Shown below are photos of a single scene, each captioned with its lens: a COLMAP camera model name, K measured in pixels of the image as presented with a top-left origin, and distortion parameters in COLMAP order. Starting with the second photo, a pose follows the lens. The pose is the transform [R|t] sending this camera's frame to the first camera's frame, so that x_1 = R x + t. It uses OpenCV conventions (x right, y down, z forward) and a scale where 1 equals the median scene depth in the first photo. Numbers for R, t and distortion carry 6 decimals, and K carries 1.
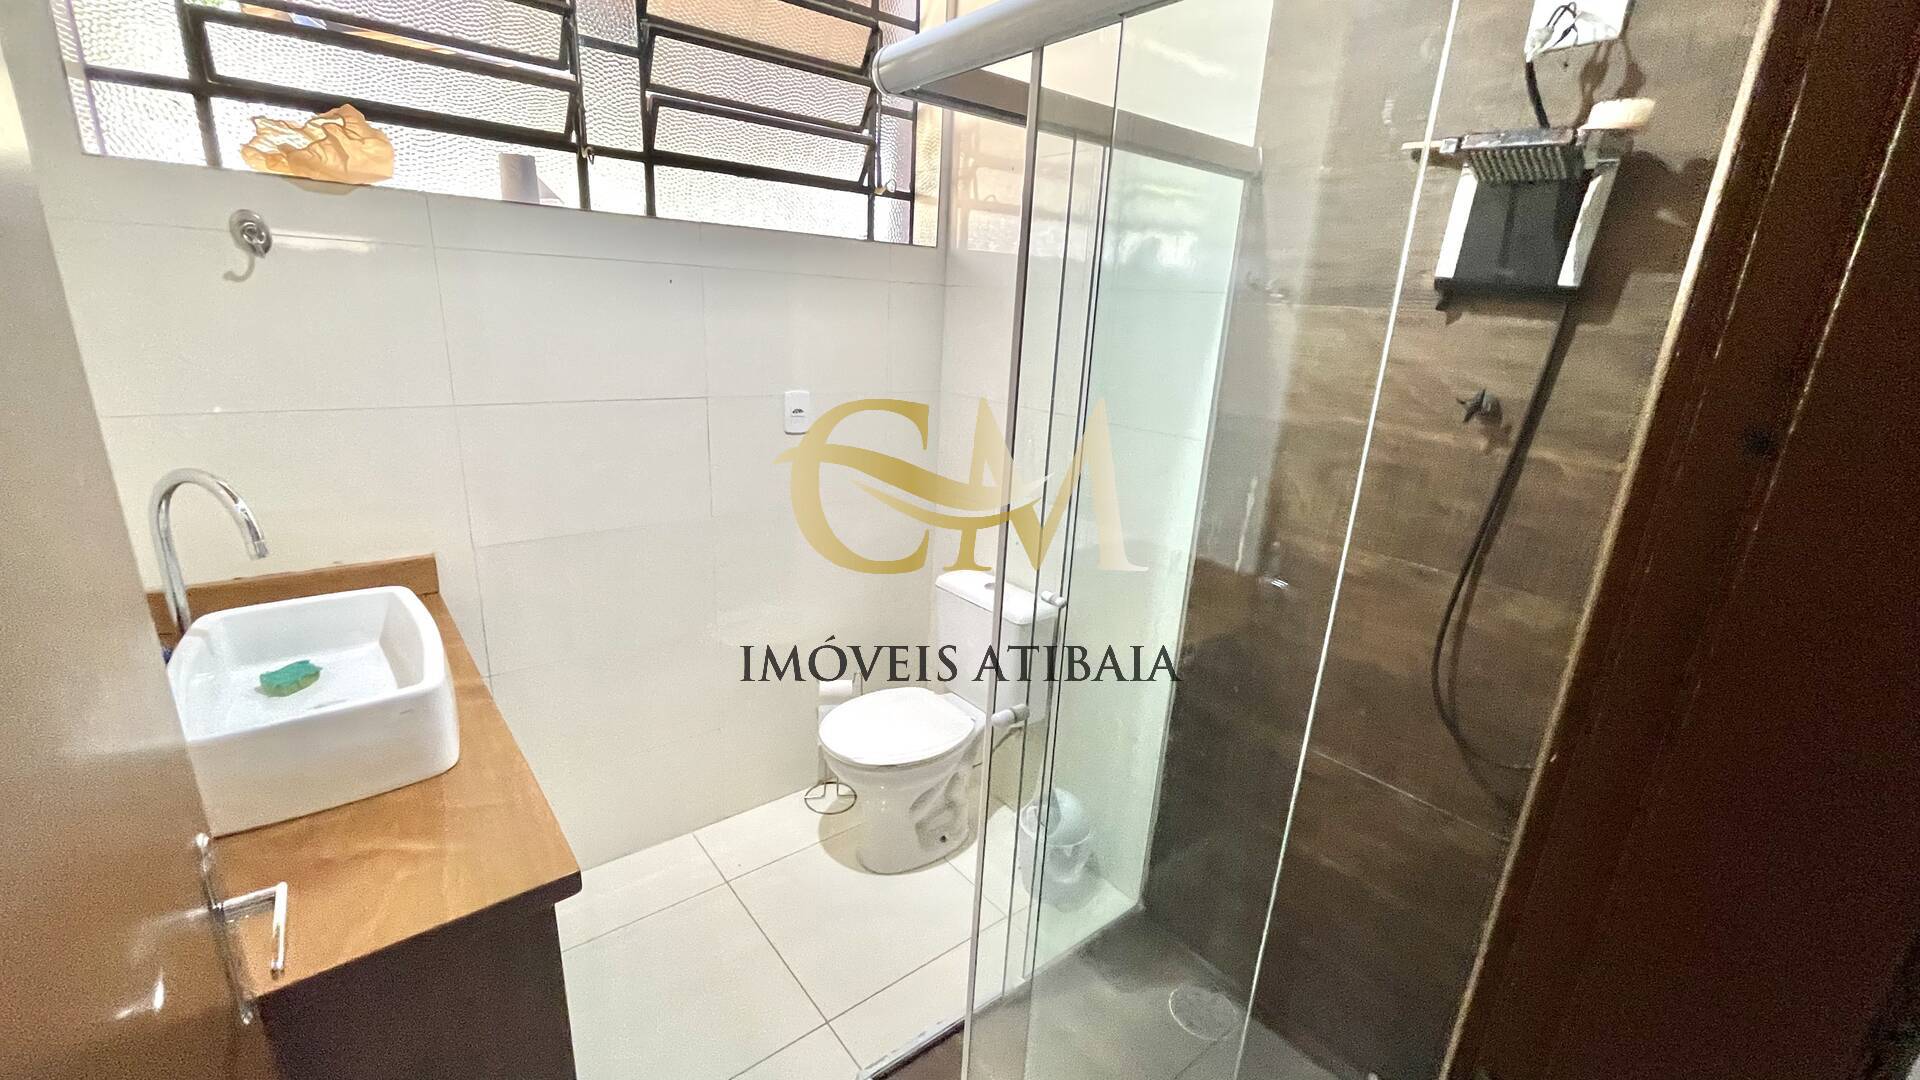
lens RADIAL K [[782.7, 0, 968.1], [0, 782.7, 539.9], [0, 0, 1]] dist [-0.008064, 0.003984]
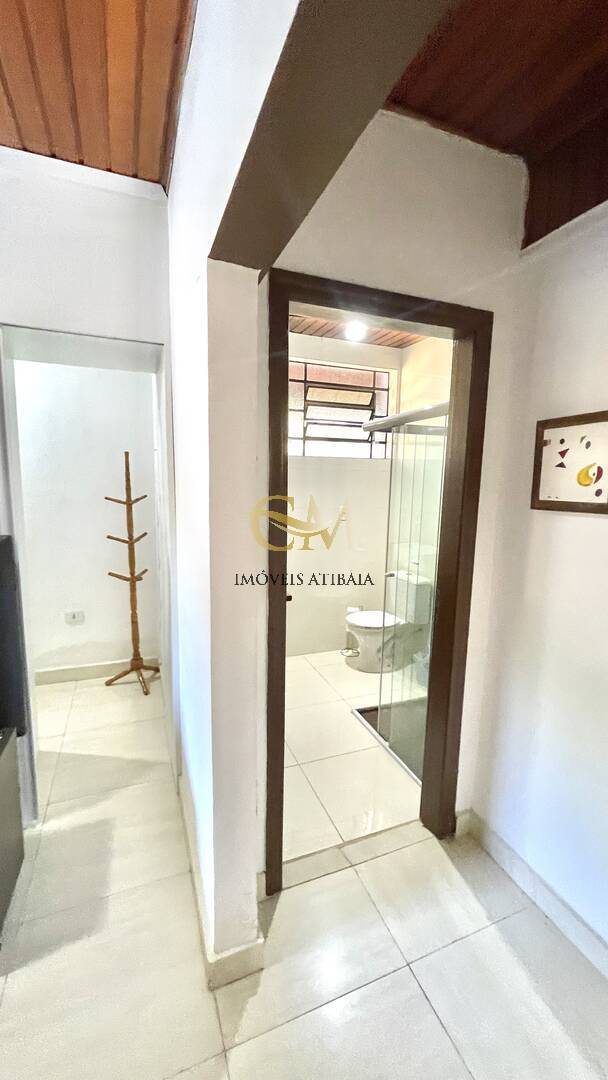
lens RADIAL K [[440.3, 0, 301.1], [0, 440.3, 542.1], [0, 0, 1]] dist [-0.008064, 0.003984]
pose [[0.947953, 0.012889, -0.318150, 0.172943], [-0.060903, 0.988072, -0.141436, 0.203075], [0.312532, 0.153452, 0.937431, -0.655475]]
